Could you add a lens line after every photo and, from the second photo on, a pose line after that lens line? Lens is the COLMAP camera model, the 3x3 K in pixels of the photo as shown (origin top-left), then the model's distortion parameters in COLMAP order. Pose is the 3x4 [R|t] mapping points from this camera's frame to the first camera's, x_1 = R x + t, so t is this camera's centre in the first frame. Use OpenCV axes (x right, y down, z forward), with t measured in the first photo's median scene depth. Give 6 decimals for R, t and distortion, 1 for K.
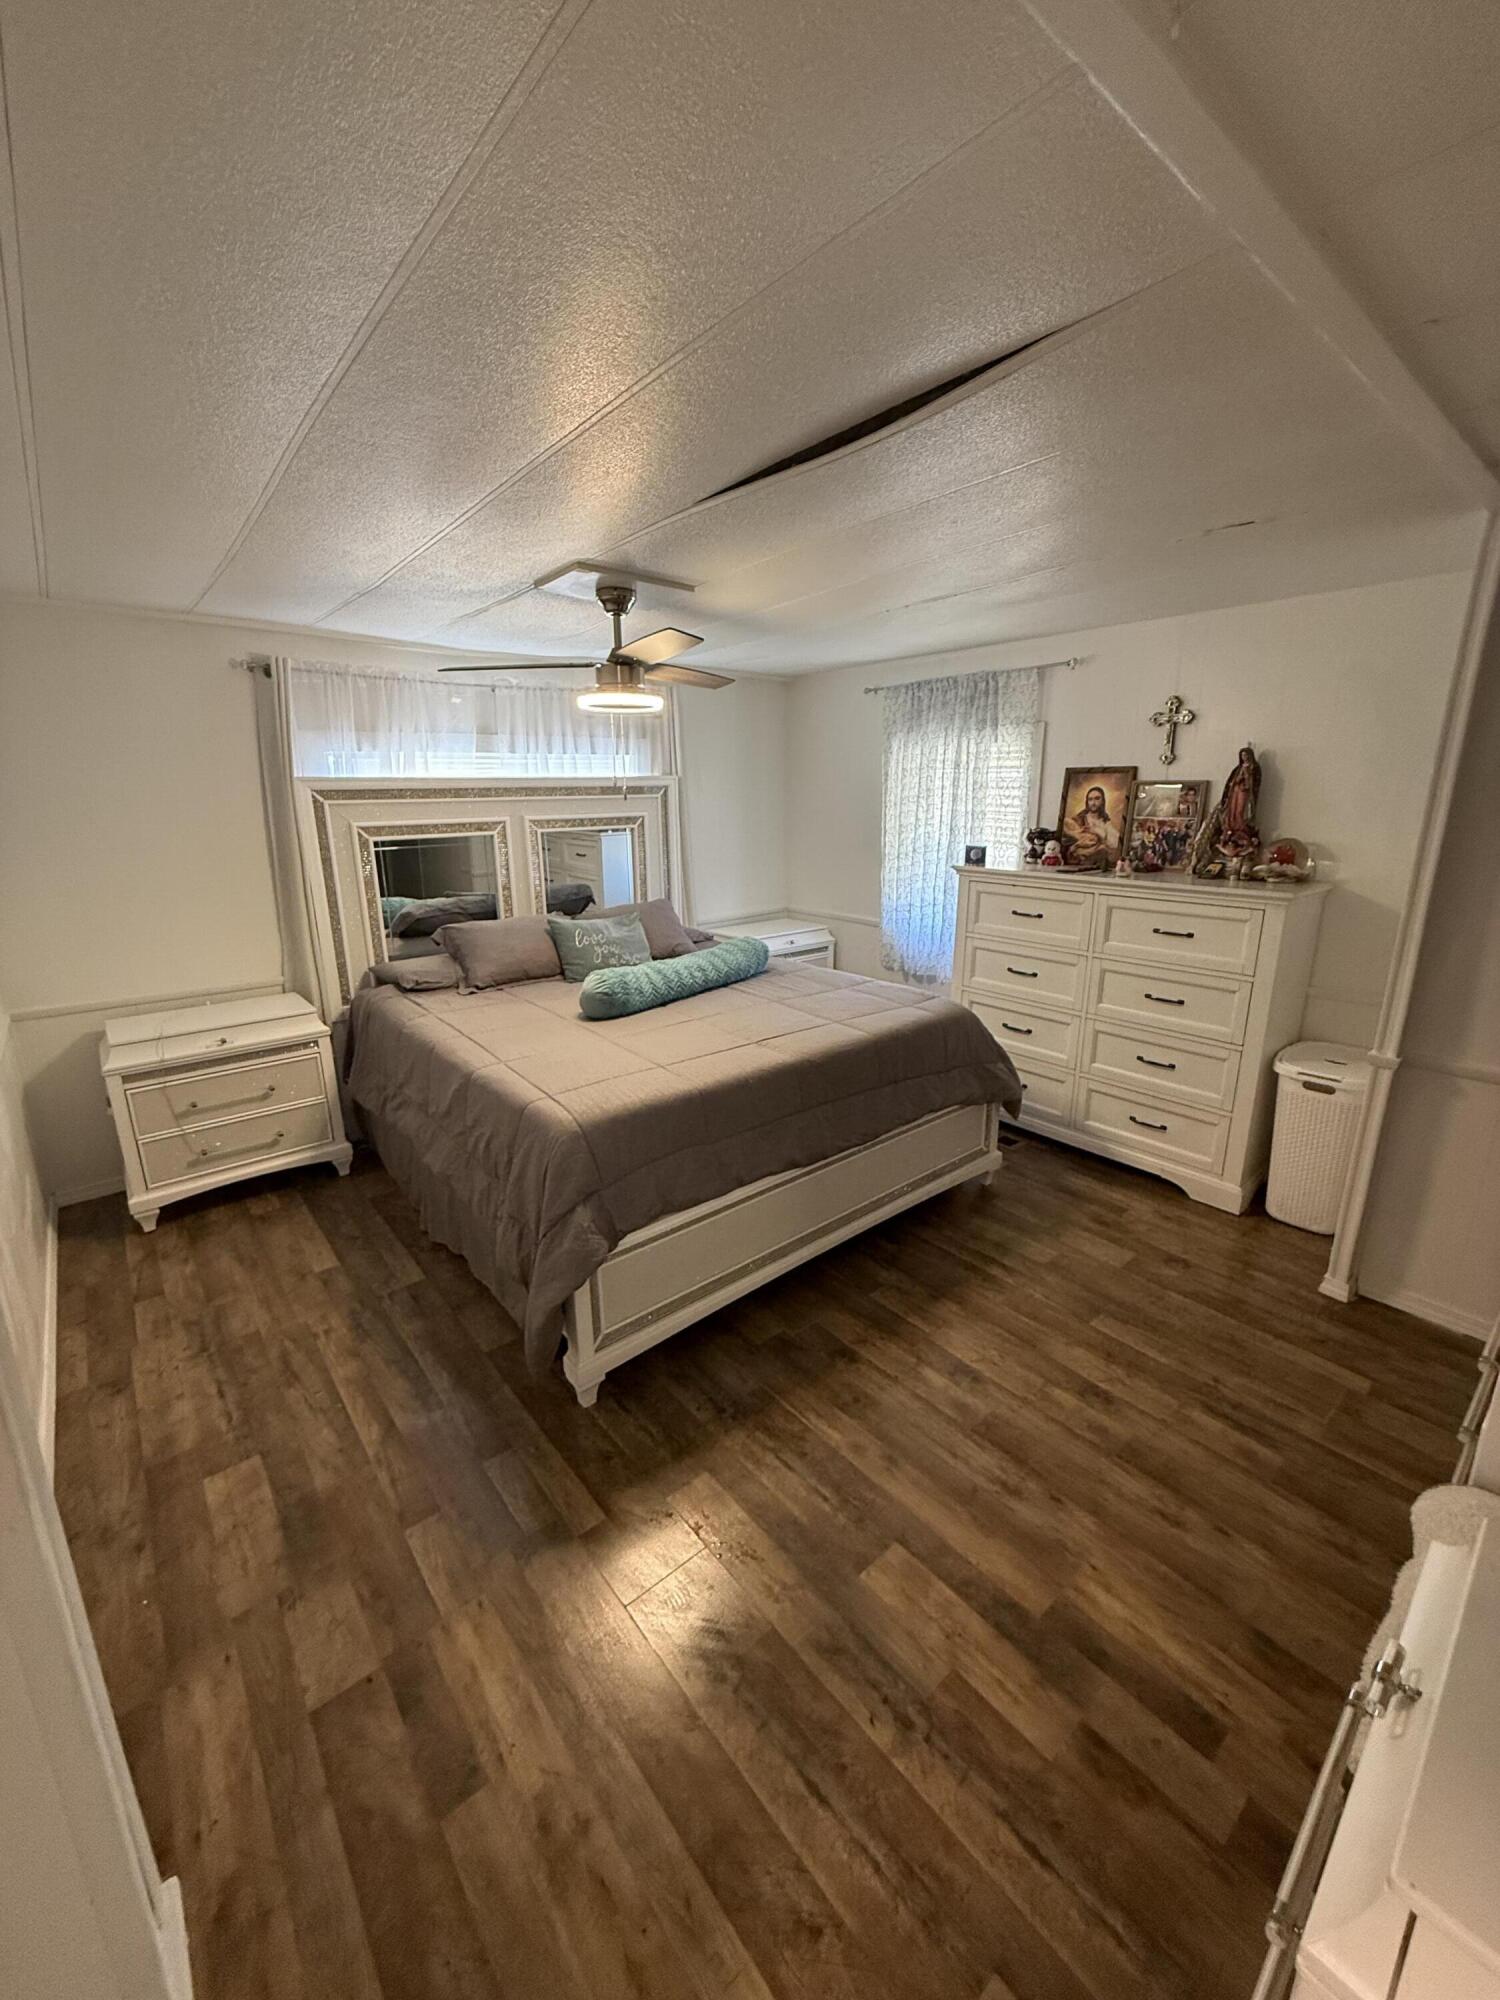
lens RADIAL K [[794.8, 0, 750.0], [0, 794.8, 1000.0], [0, 0, 1]] dist [0.001280, 0.000258]
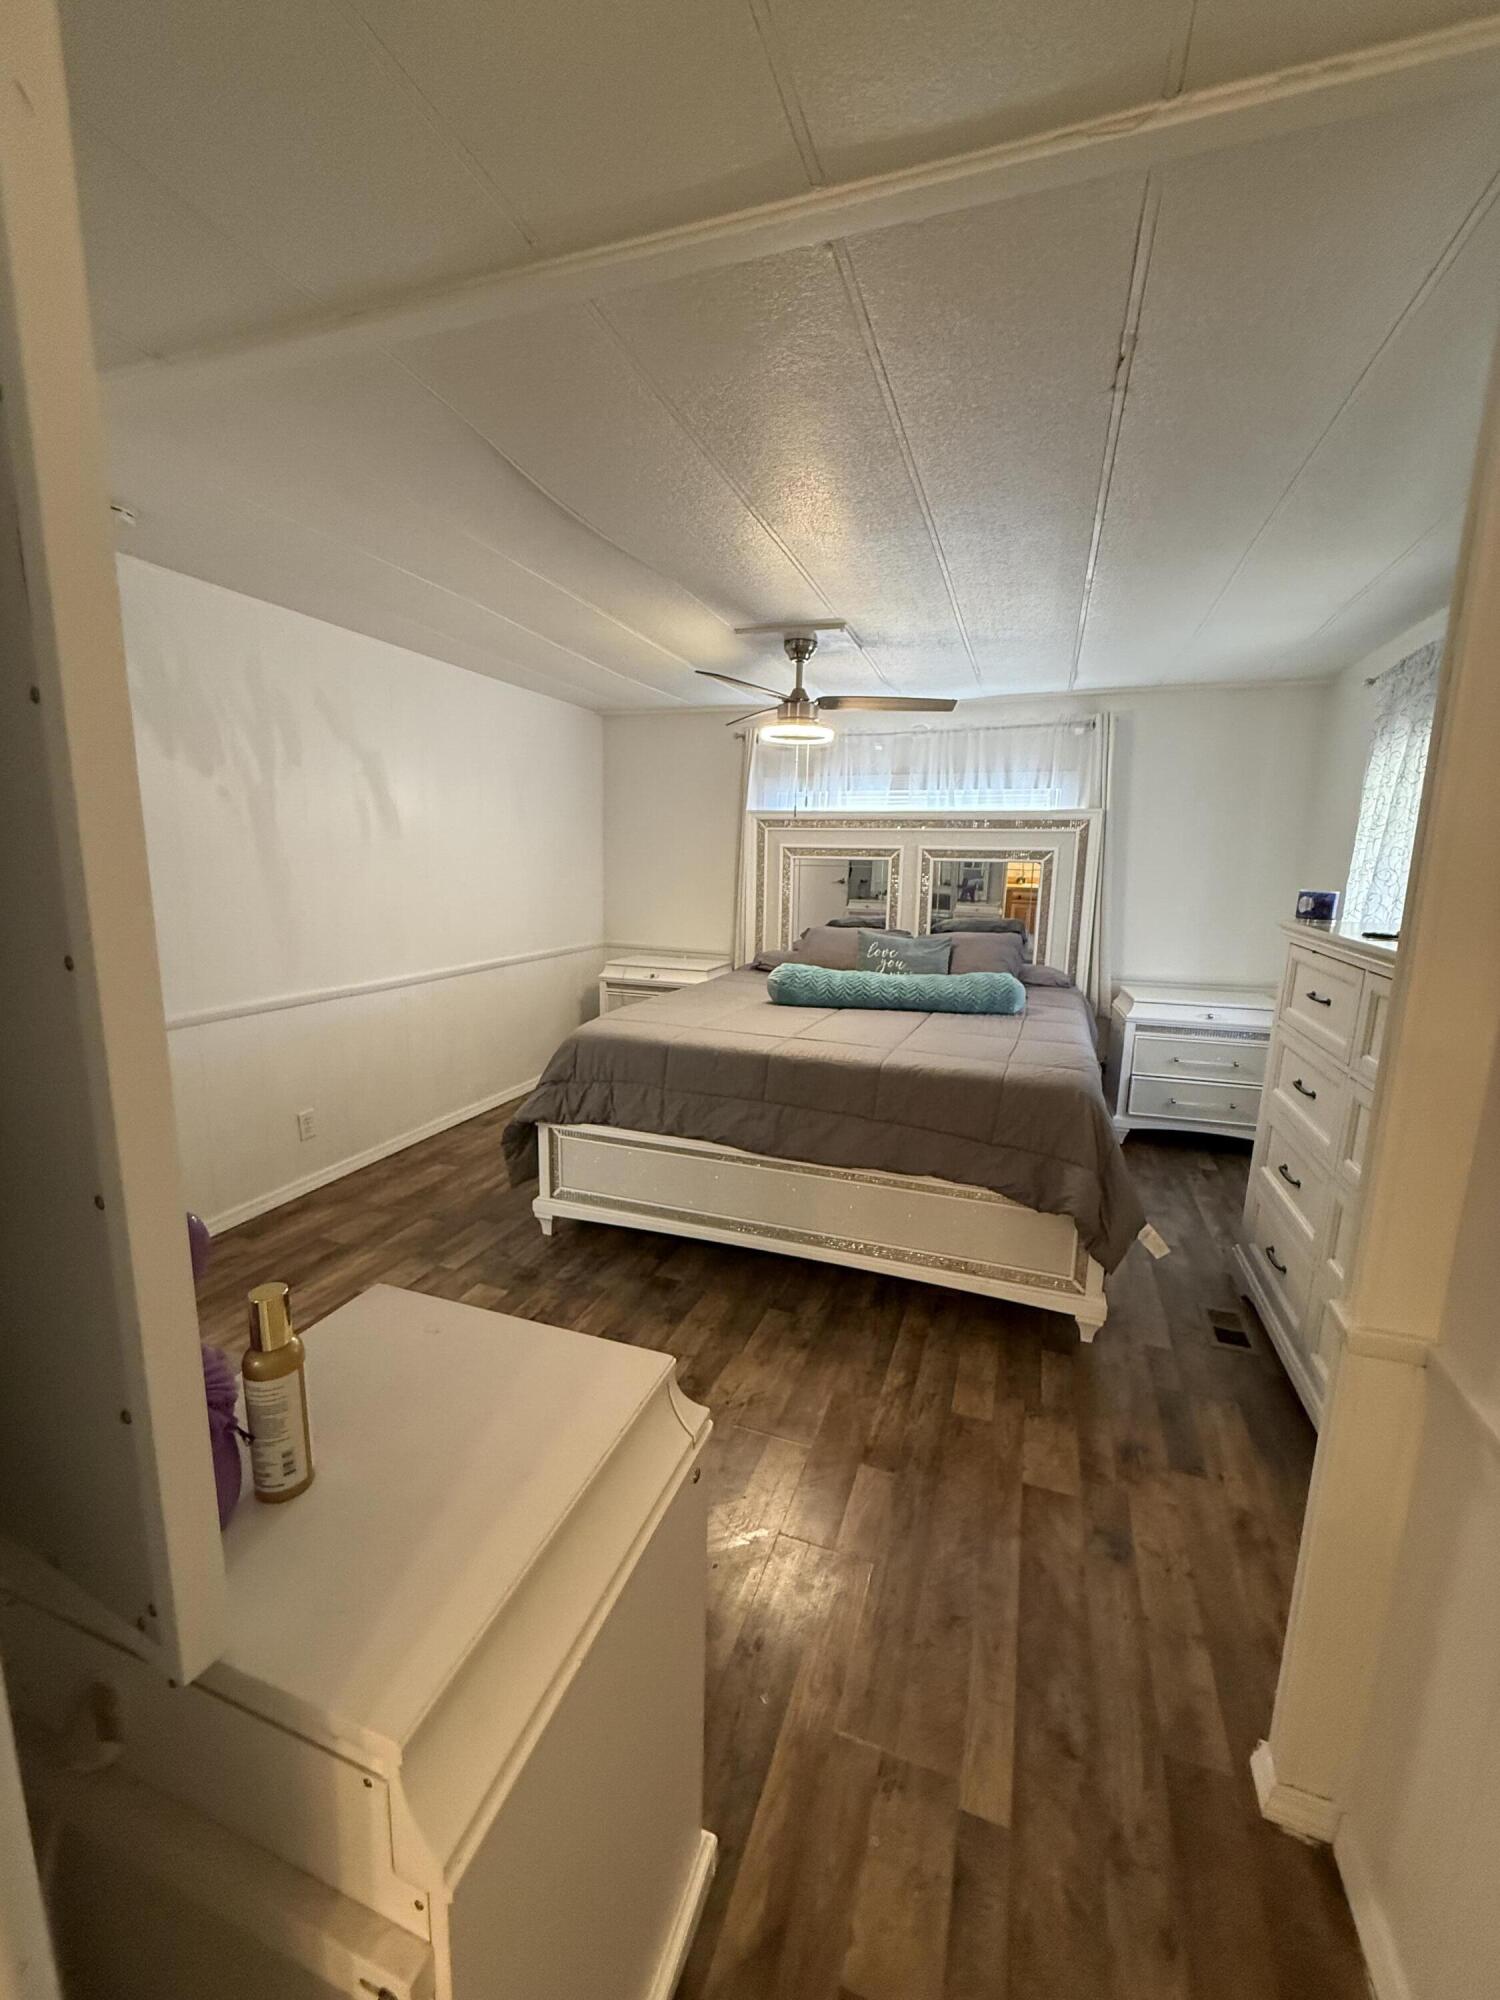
lens RADIAL K [[794.8, 0, 750.0], [0, 794.8, 1000.0], [0, 0, 1]] dist [0.001280, 0.000258]
pose [[0.505910, 0.177371, -0.844153, 0.672247], [-0.244062, 0.968075, 0.057140, -0.033651], [0.827339, 0.177119, 0.533048, 0.297716]]
